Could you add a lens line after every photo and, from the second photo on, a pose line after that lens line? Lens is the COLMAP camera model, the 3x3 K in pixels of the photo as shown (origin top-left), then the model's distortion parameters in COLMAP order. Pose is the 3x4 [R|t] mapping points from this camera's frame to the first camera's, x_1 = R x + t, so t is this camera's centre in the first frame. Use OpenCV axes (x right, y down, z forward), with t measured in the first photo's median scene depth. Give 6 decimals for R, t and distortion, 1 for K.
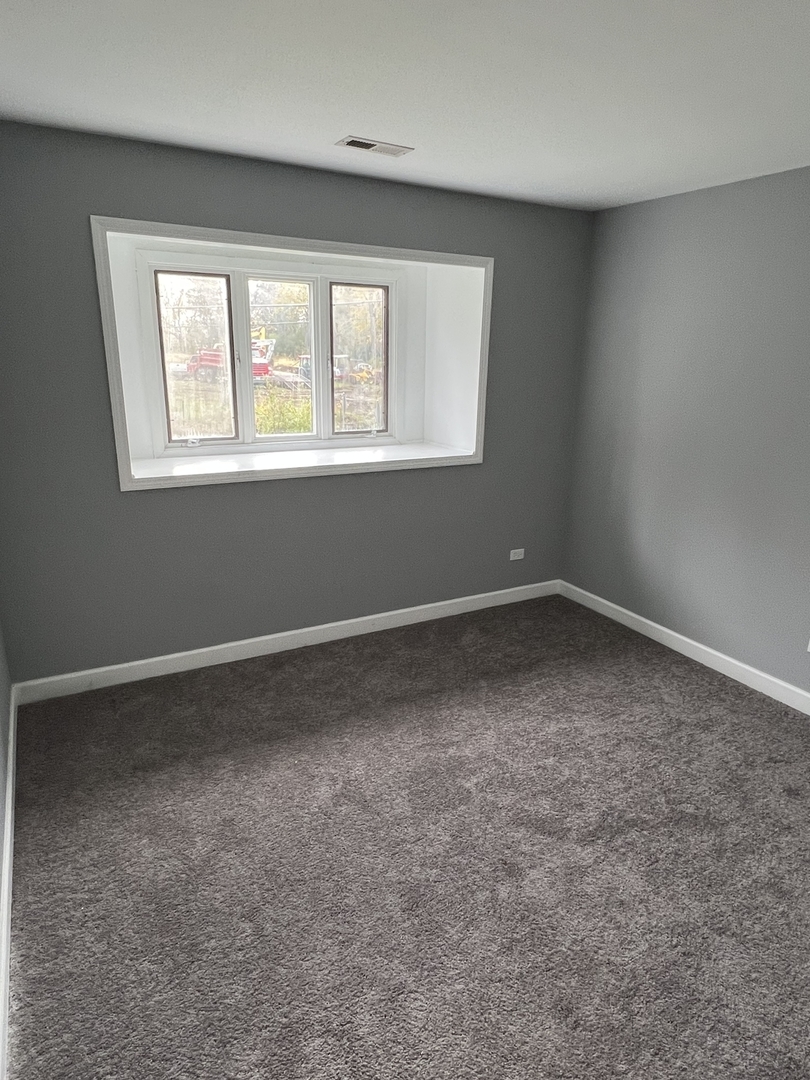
lens RADIAL K [[645.1, 0, 416.0], [0, 645.1, 538.8], [0, 0, 1]] dist [-0.043923, -0.001245]
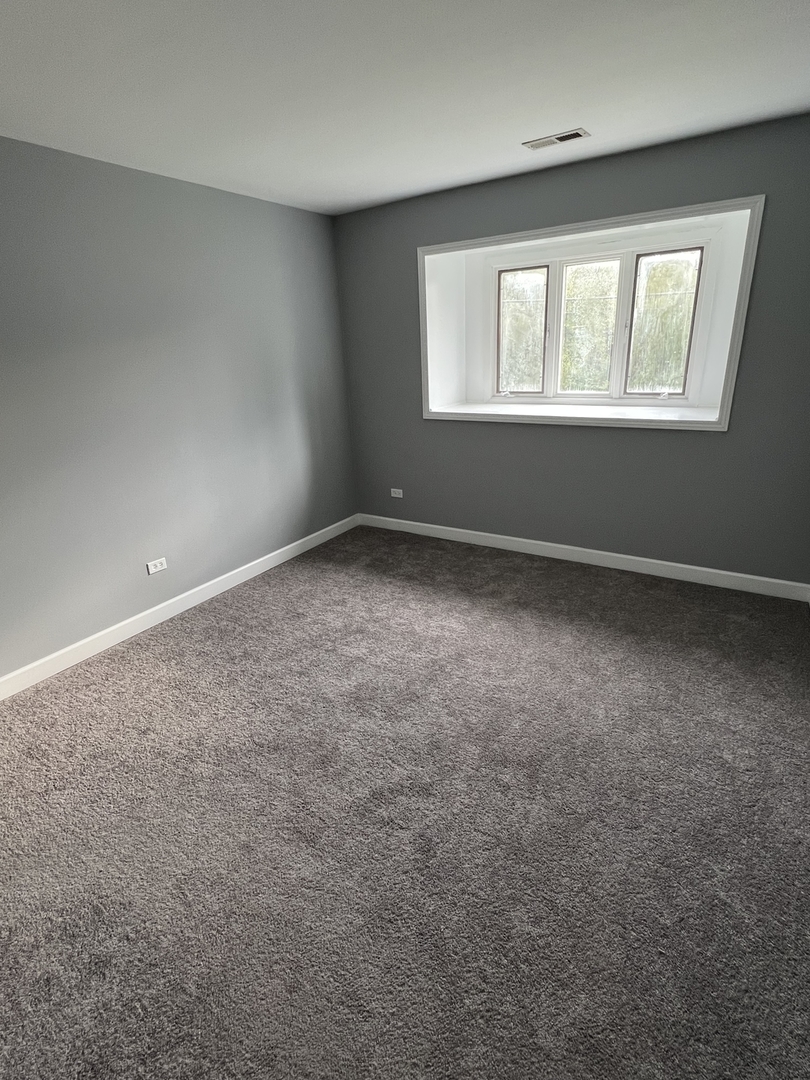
lens RADIAL K [[520.9, 0, 407.3], [0, 520.9, 534.1], [0, 0, 1]] dist [-0.000705, -0.000054]
pose [[0.488894, 0.269806, -0.829571, 0.573261], [-0.186649, 0.961299, 0.202650, -0.041007], [0.852141, 0.055764, 0.520332, 0.212300]]
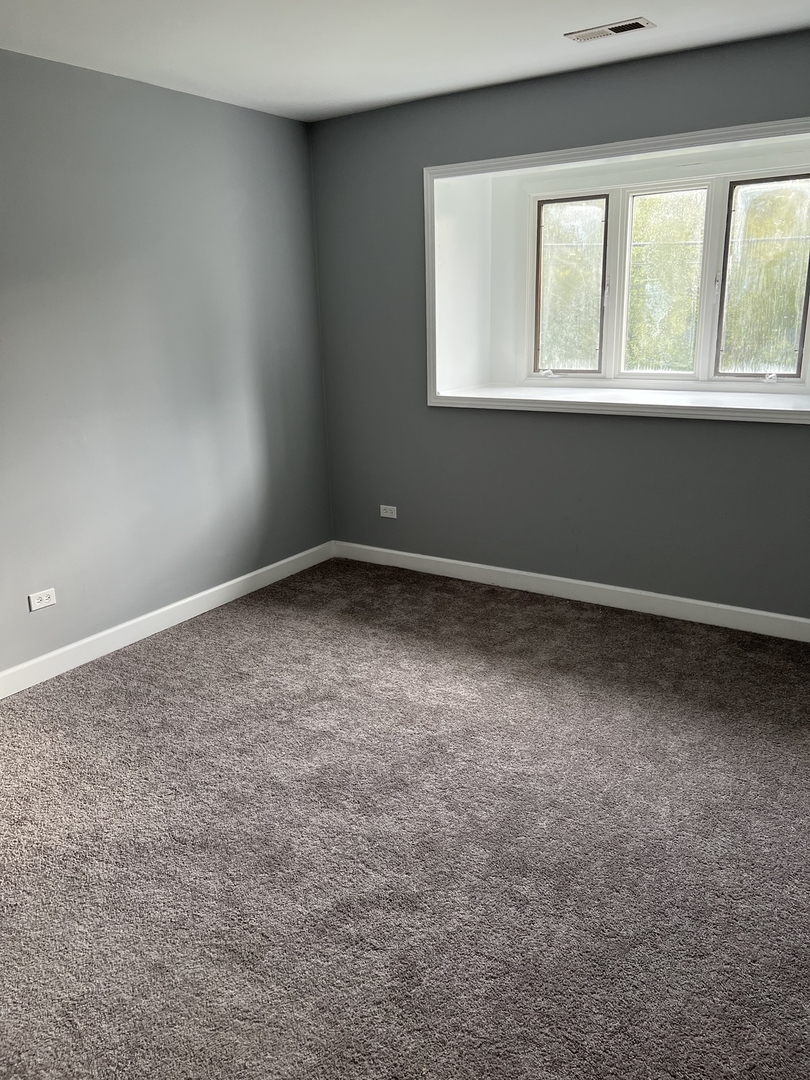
lens RADIAL K [[807.7, 0, 404.7], [0, 807.7, 540.8], [0, 0, 1]] dist [0.042261, -0.045660]
pose [[0.476176, 0.221712, -0.850941, 0.658104], [-0.205956, 0.968896, 0.137194, -0.022039], [0.854891, 0.109927, 0.507028, 0.184813]]
